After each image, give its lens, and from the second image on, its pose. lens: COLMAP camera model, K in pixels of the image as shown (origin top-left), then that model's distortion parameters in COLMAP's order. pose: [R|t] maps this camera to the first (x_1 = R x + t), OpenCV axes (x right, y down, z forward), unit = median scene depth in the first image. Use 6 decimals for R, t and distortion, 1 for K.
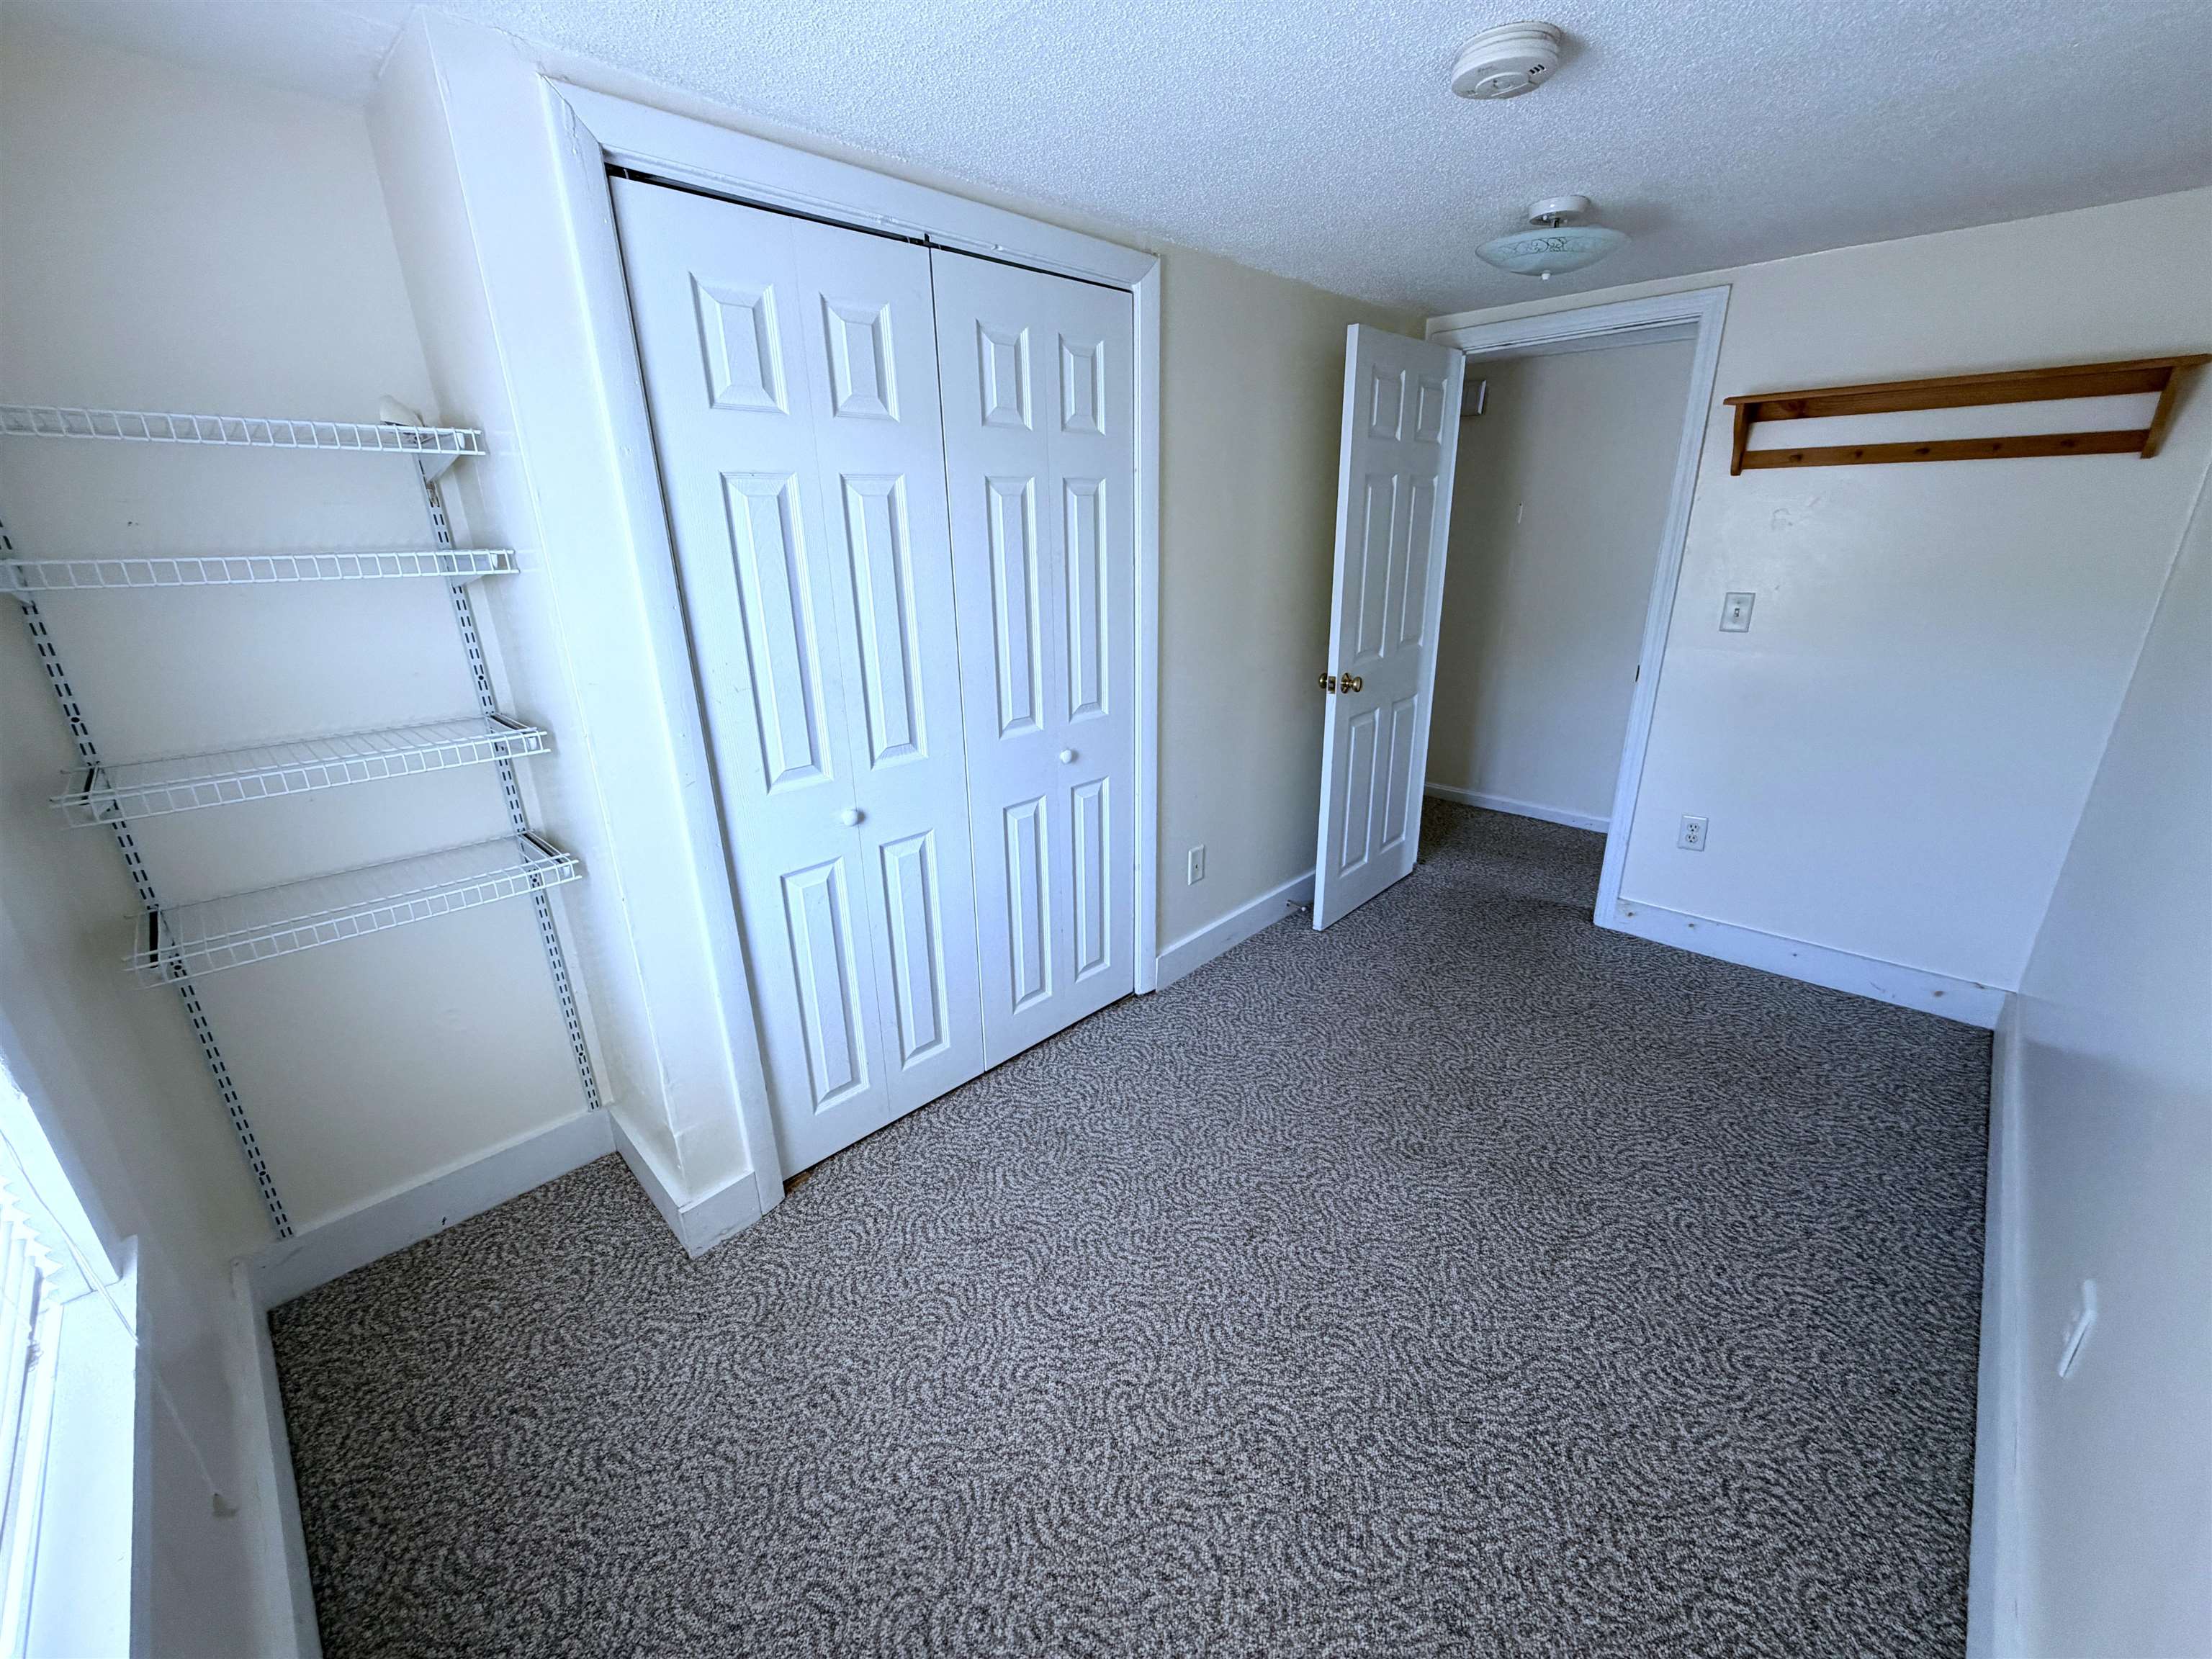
lens RADIAL K [[879.9, 0, 1098.7], [0, 879.9, 833.7], [0, 0, 1]] dist [0.000566, -0.000201]
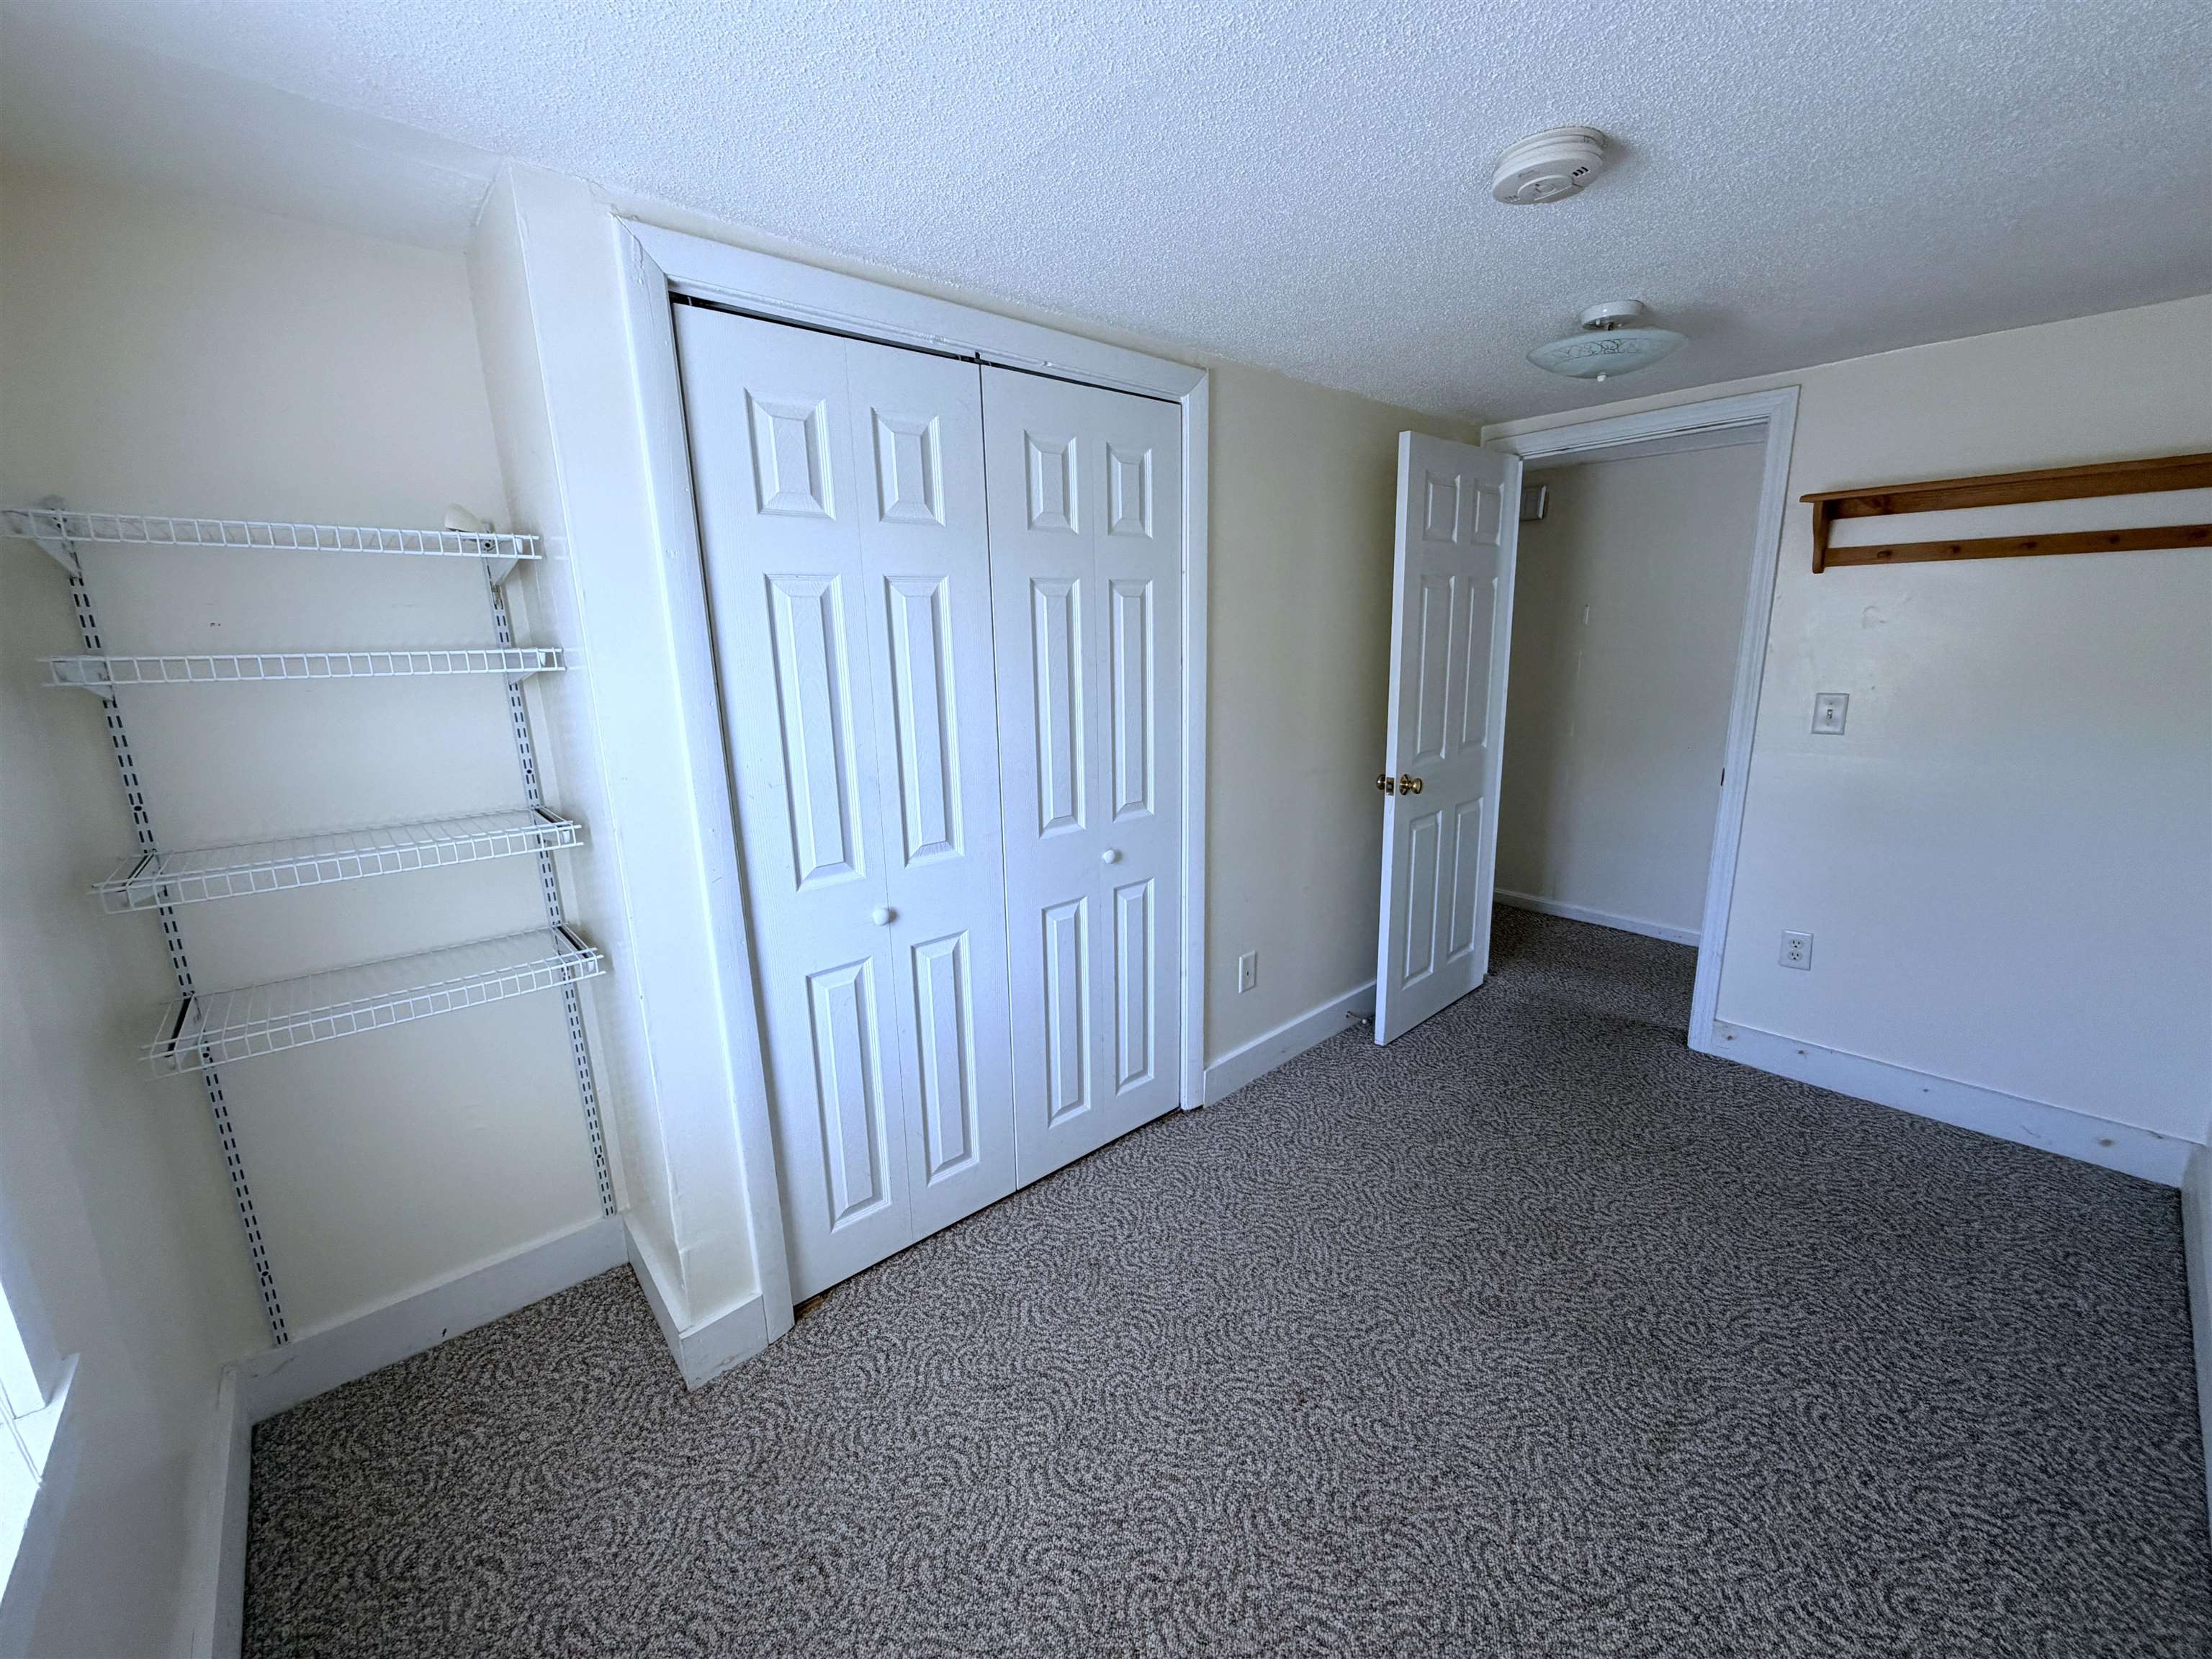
lens RADIAL K [[879.9, 0, 1098.7], [0, 879.9, 833.7], [0, 0, 1]] dist [0.000566, -0.000201]
pose [[0.997273, 0.012797, -0.072688, 0.027428], [-0.020820, 0.993635, -0.110708, -0.006767], [0.070809, 0.111919, 0.991191, 0.045050]]
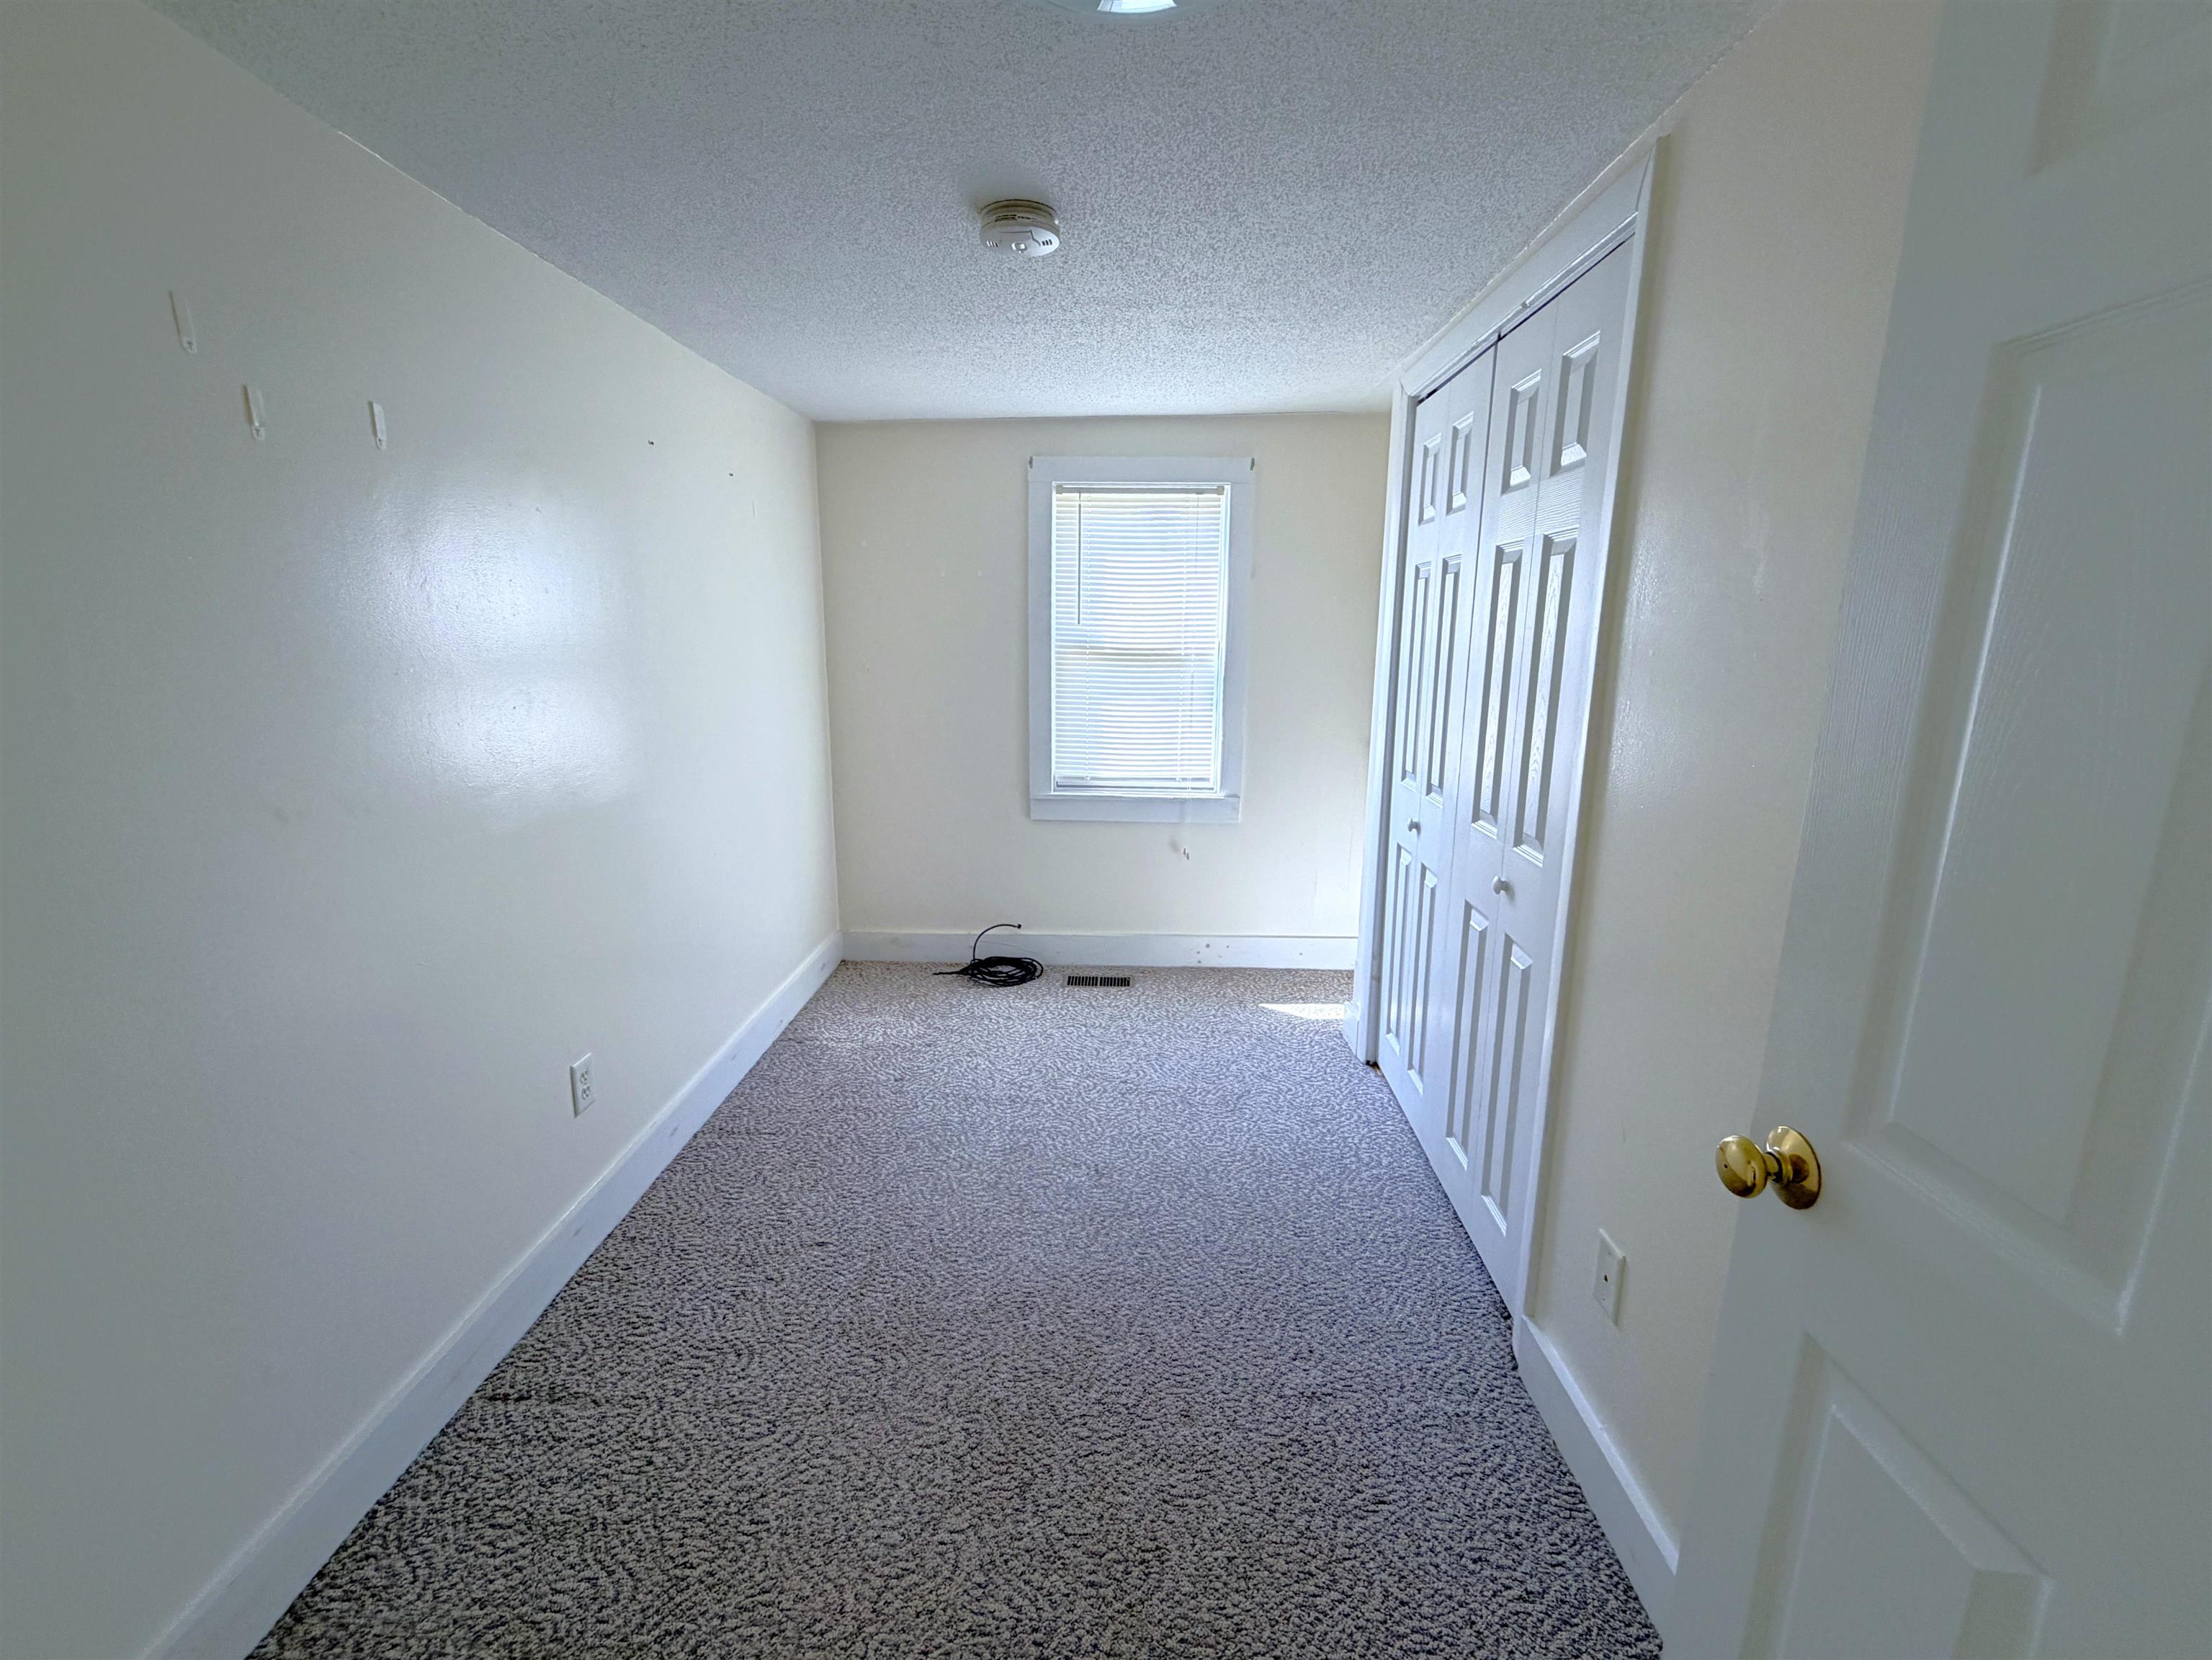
lens RADIAL K [[880.0, 0, 1098.7], [0, 880.0, 834.2], [0, 0, 1]] dist [0.000566, -0.000201]
pose [[-0.732894, 0.164579, -0.660137, 0.903462], [-0.216410, 0.863508, 0.455544, -0.500811], [0.645006, 0.476726, -0.597243, 1.514704]]
